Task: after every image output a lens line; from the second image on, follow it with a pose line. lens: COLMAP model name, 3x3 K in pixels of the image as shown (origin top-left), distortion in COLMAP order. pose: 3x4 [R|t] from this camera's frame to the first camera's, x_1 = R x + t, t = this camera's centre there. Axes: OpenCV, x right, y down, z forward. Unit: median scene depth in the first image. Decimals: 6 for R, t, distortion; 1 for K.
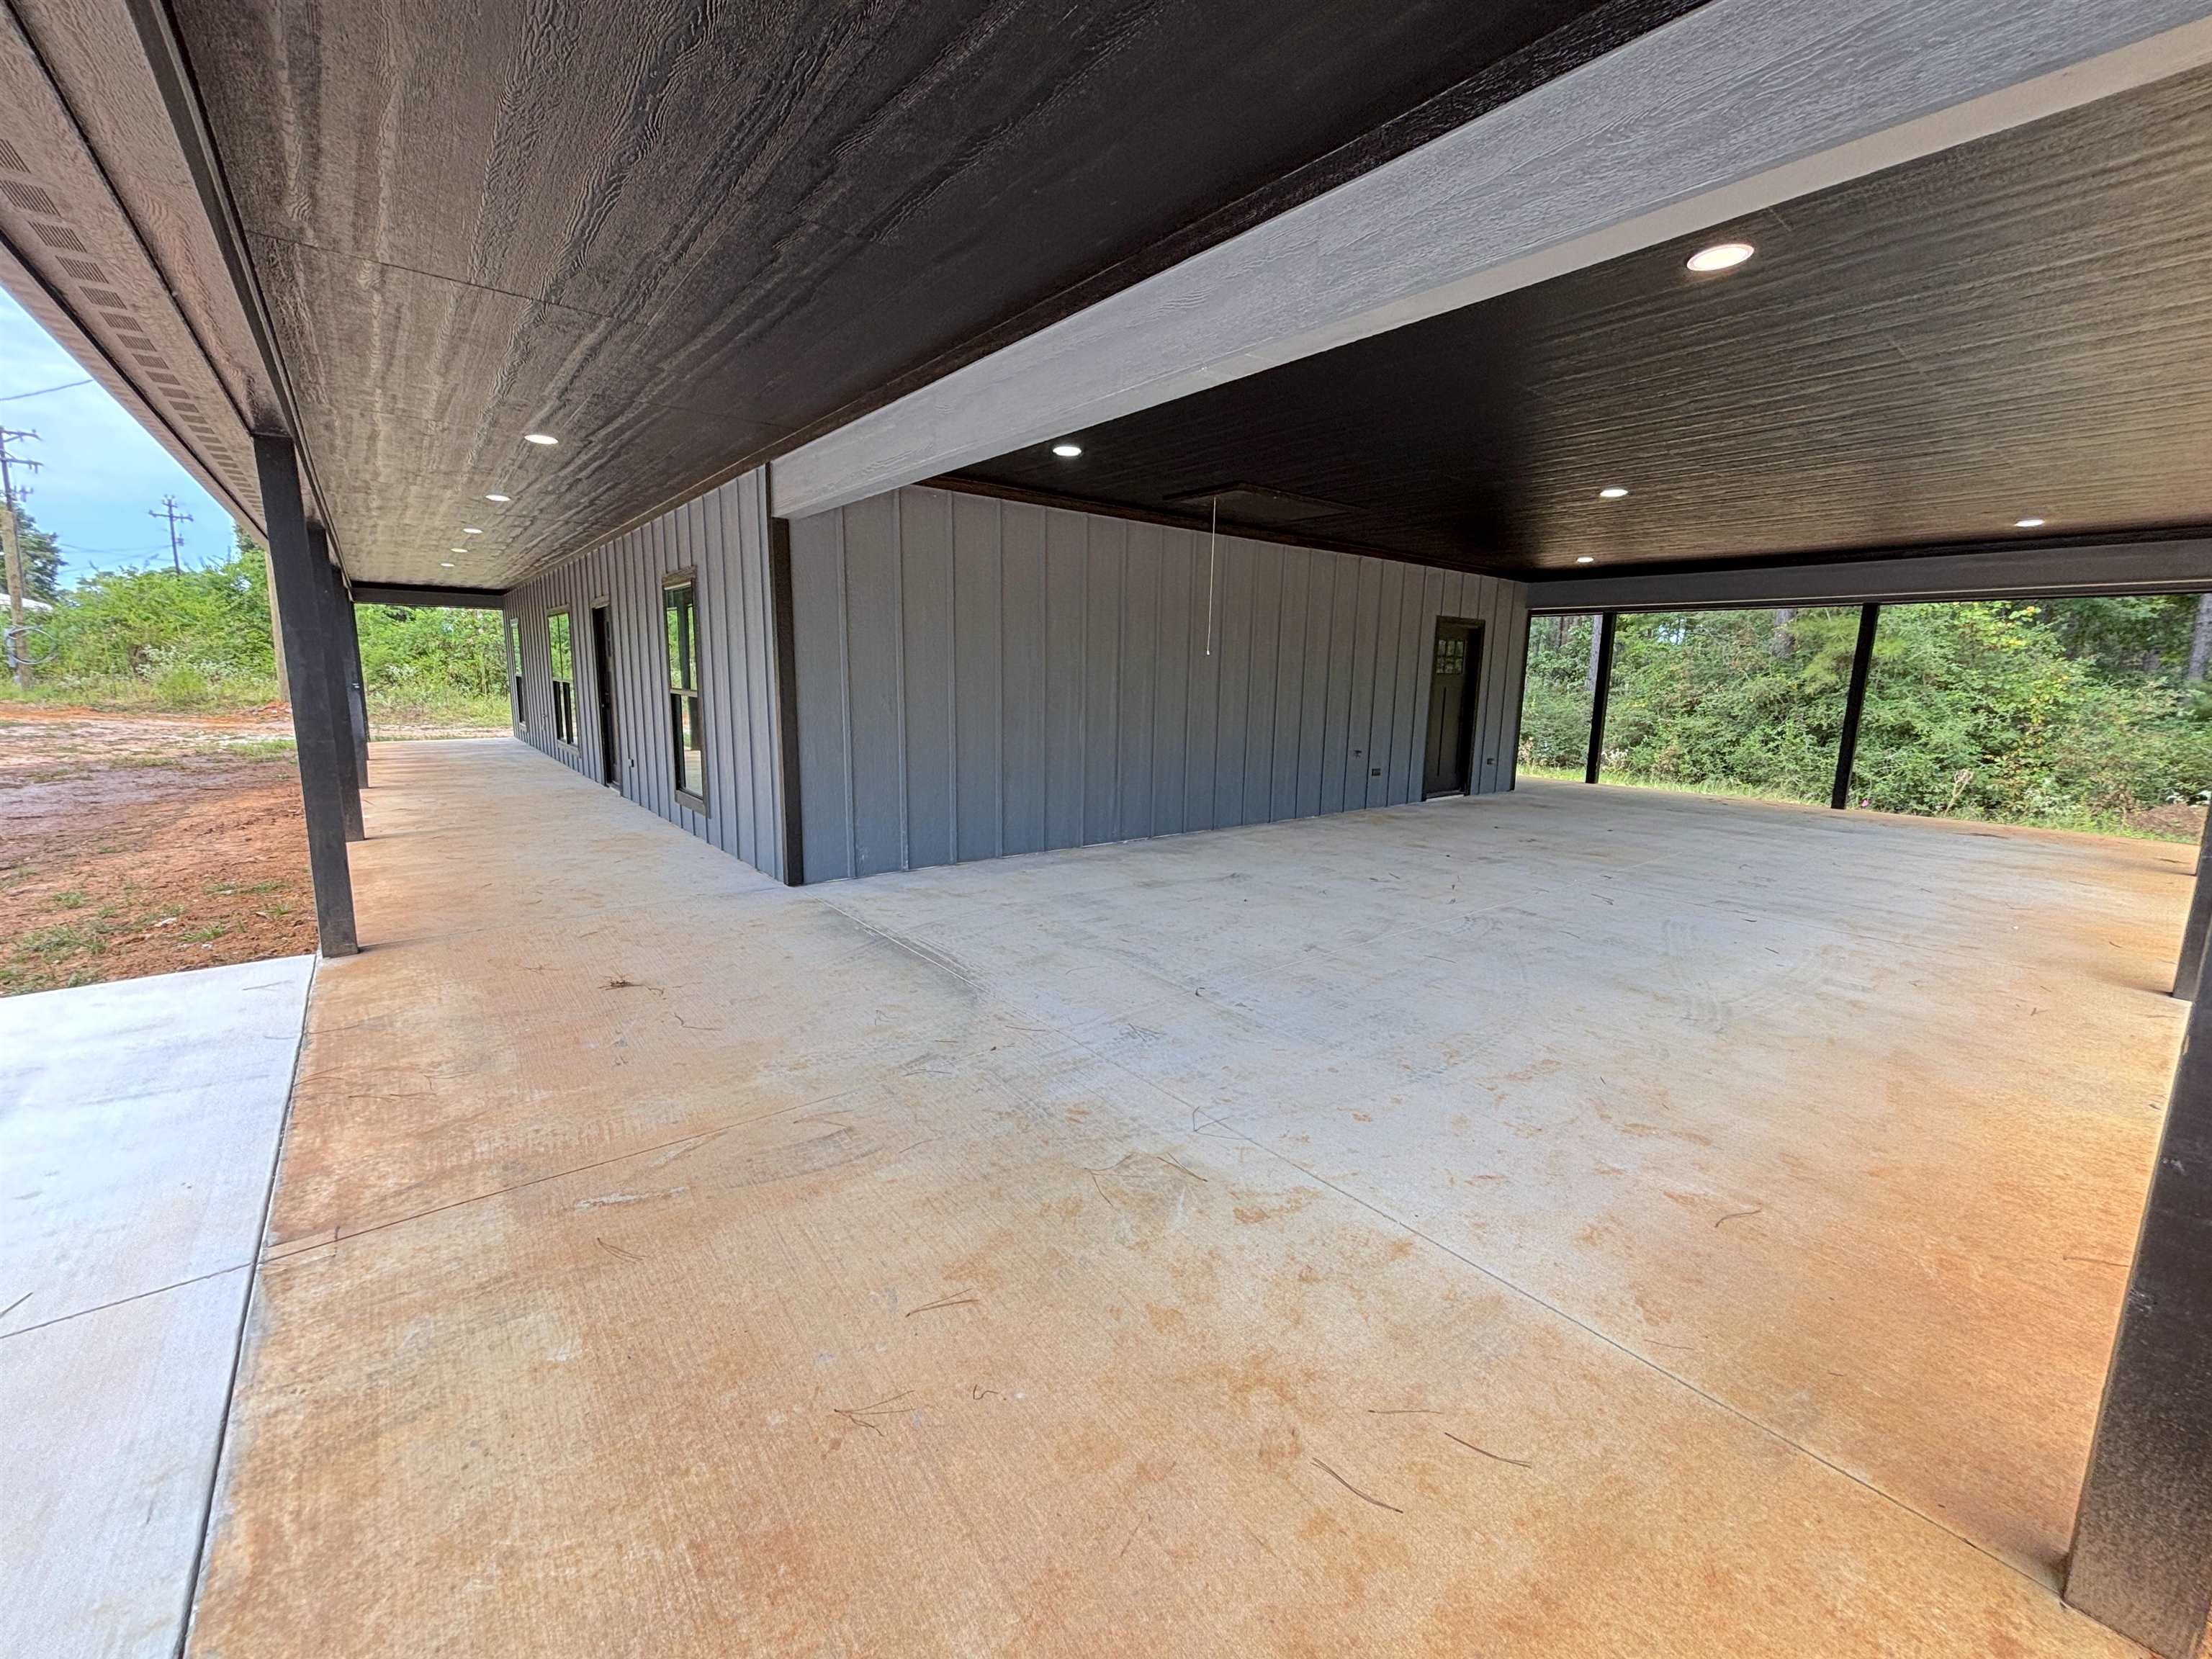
lens RADIAL K [[892.8, 0, 1098.6], [0, 892.8, 824.4], [0, 0, 1]] dist [0.000466, -0.000308]
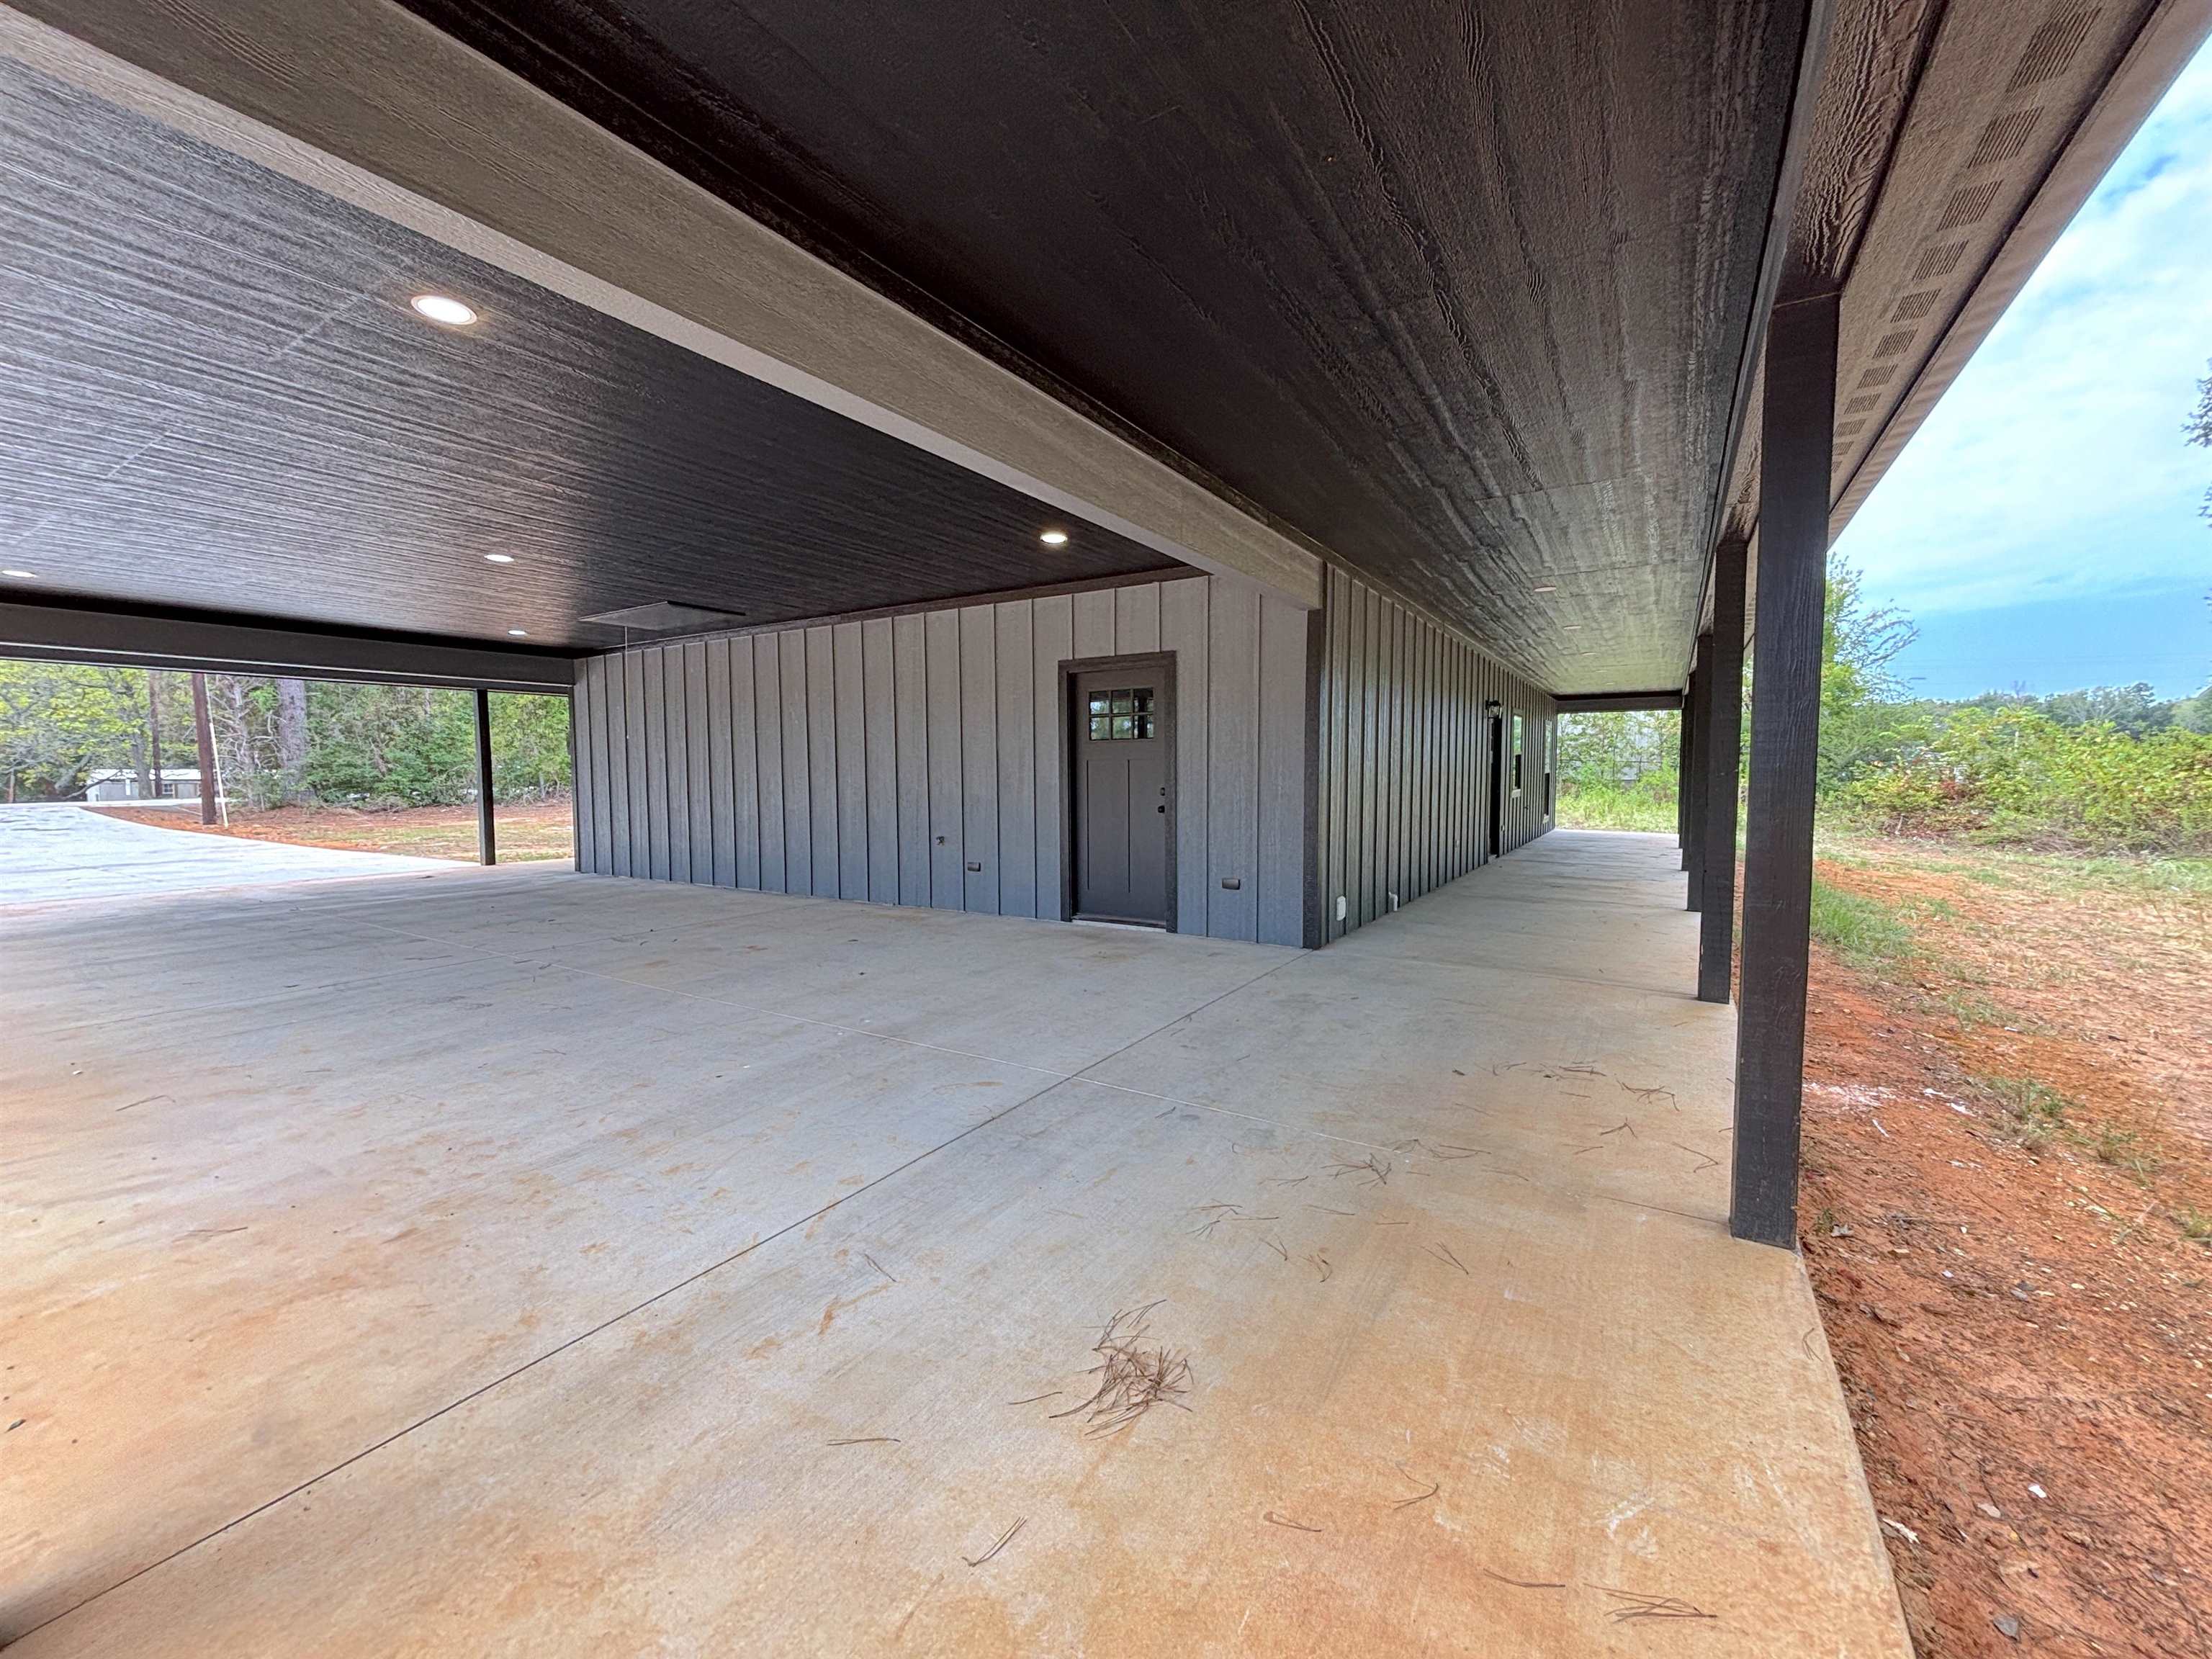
lens RADIAL K [[892.8, 0, 1096.8], [0, 892.8, 838.9], [0, 0, 1]] dist [0.000466, -0.000308]
pose [[0.326143, 0.068842, -0.942810, 1.029788], [-0.159689, 0.987024, 0.016830, -0.106265], [0.931735, 0.145068, 0.332904, 0.788832]]
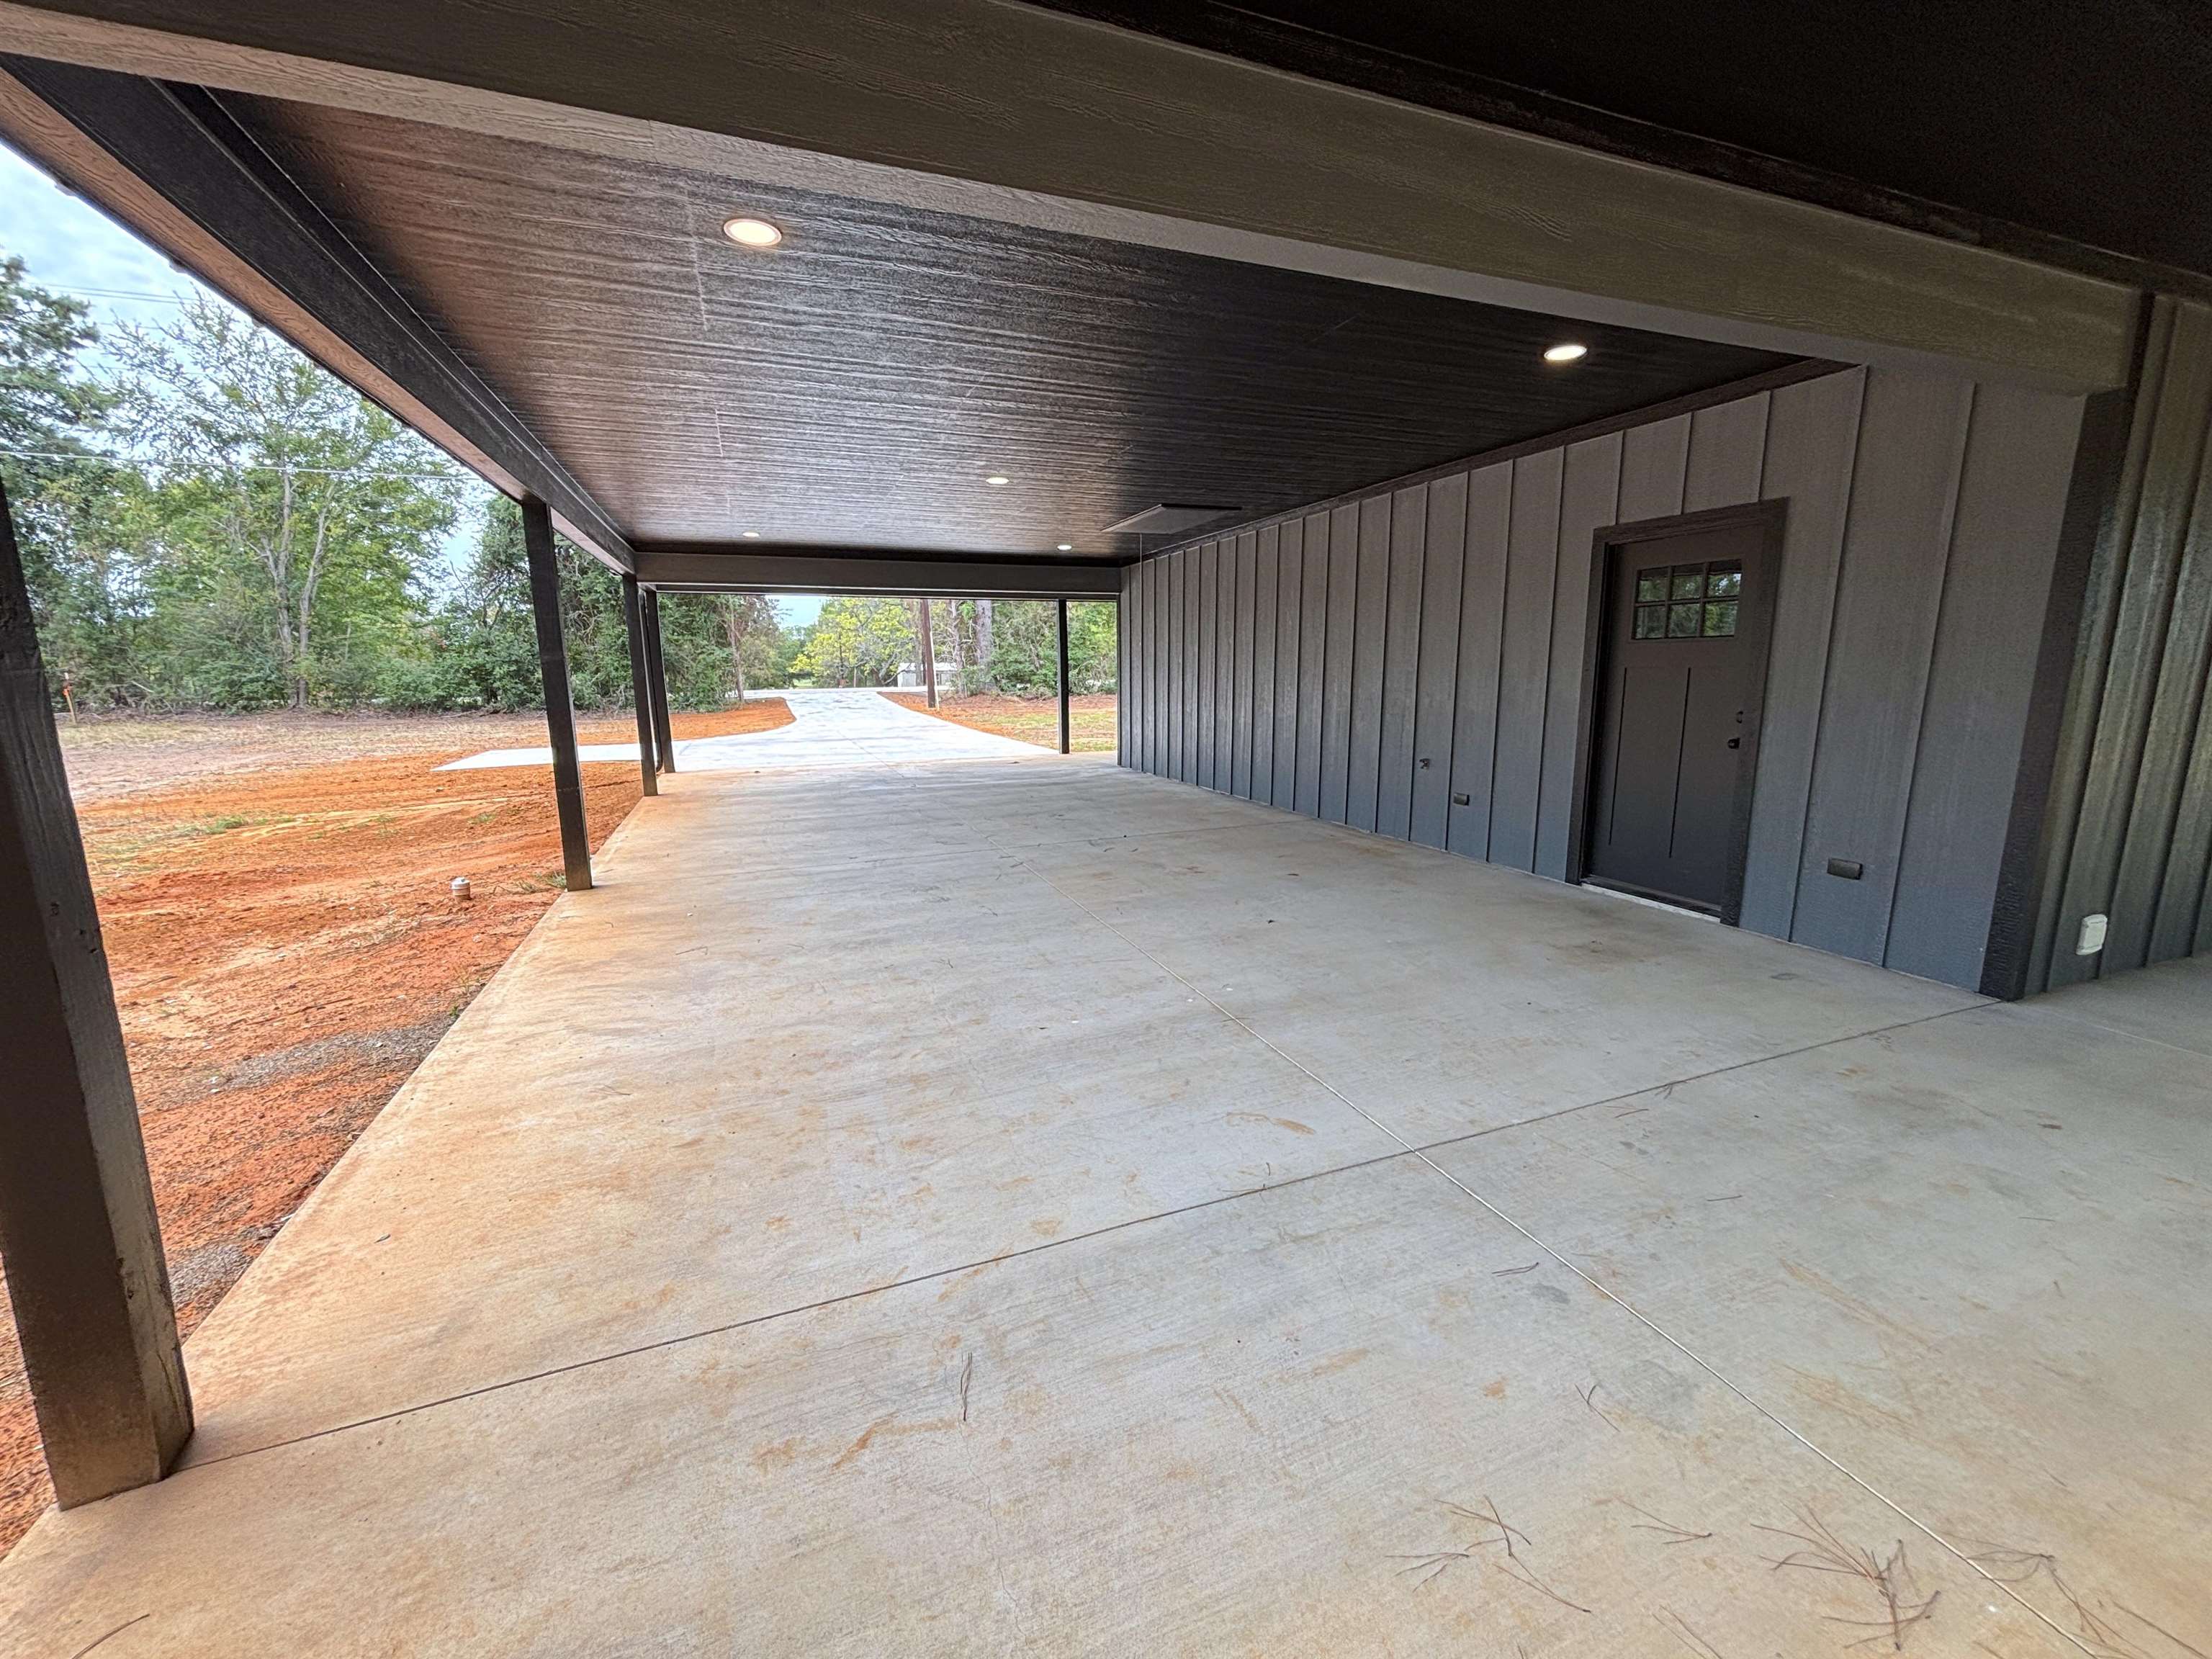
lens RADIAL K [[892.8, 0, 1111.6], [0, 892.8, 825.4], [0, 0, 1]] dist [0.000466, -0.000308]
pose [[-0.296048, 0.173652, -0.939255, 0.941537], [-0.154198, 0.961748, 0.226413, -0.137292], [0.942644, 0.211861, -0.257947, 0.878814]]
